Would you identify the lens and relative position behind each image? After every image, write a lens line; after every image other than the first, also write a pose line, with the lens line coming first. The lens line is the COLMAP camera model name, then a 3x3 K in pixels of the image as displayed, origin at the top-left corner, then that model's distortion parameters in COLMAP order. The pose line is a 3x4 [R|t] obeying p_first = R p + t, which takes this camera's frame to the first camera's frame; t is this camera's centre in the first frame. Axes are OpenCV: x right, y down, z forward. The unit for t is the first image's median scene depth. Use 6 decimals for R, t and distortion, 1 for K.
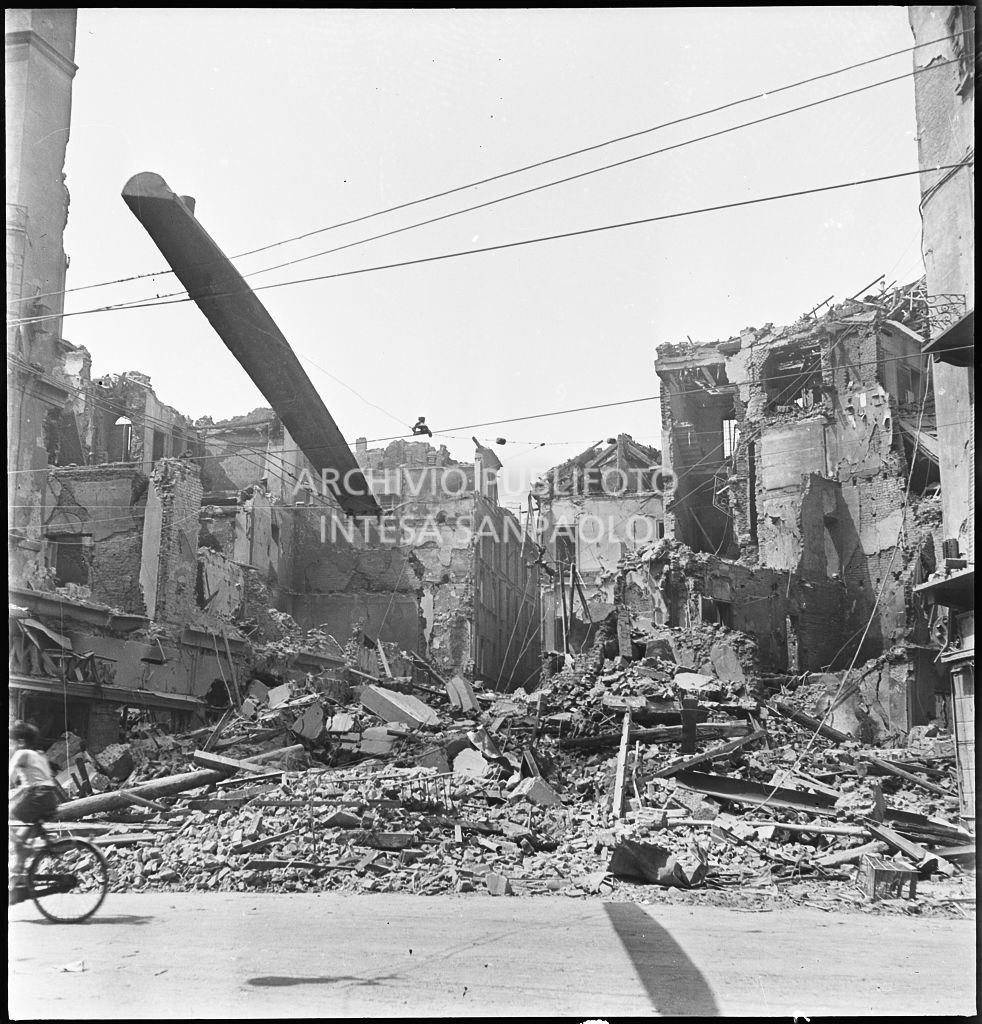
lens RADIAL K [[1268.4, 0, 475.5], [0, 1268.4, 540.3], [0, 0, 1]] dist [0.010516, -0.087642]
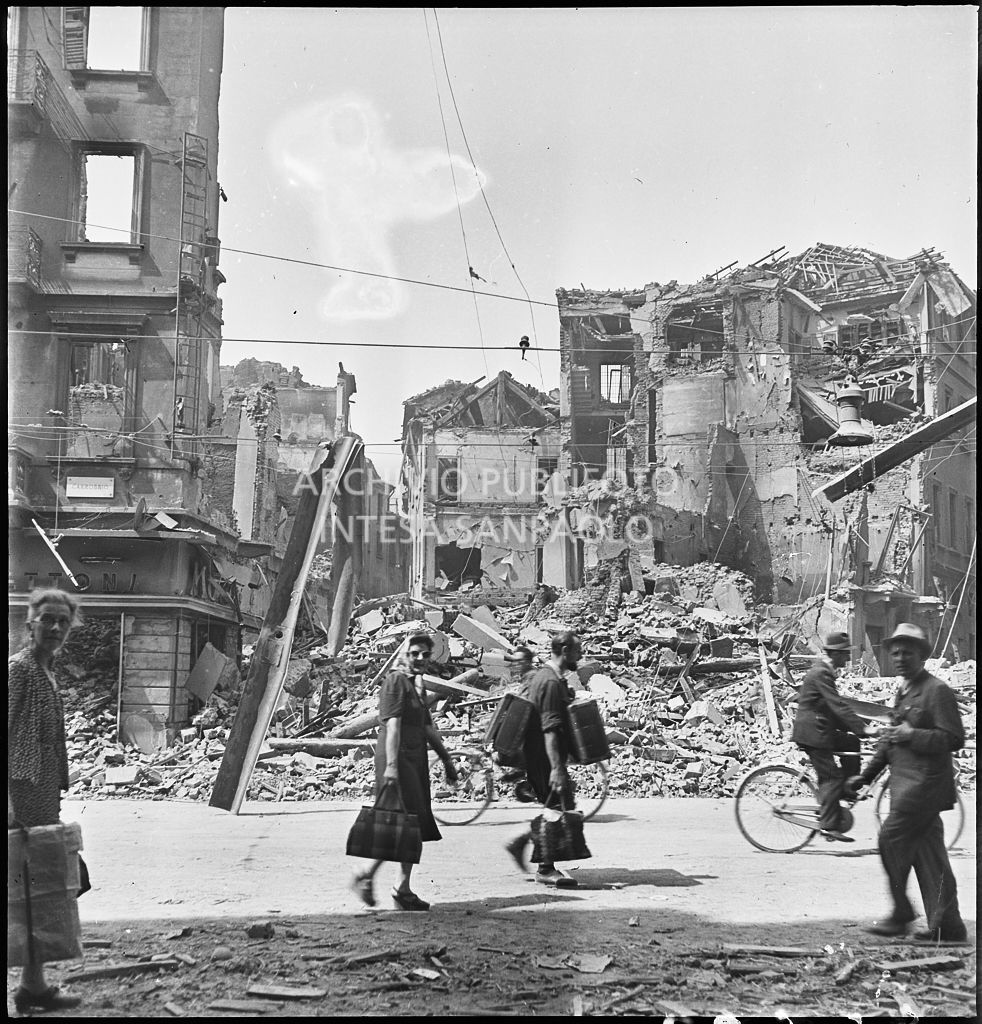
lens RADIAL K [[1281.2, 0, 491.0], [0, 1281.2, 512.0], [0, 0, 1]] dist [0.002484, -0.013361]
pose [[0.971914, 0.039344, 0.232025, -0.175841], [-0.048724, 0.998205, 0.034831, -0.006101], [-0.230238, -0.045158, 0.972086, -0.030481]]
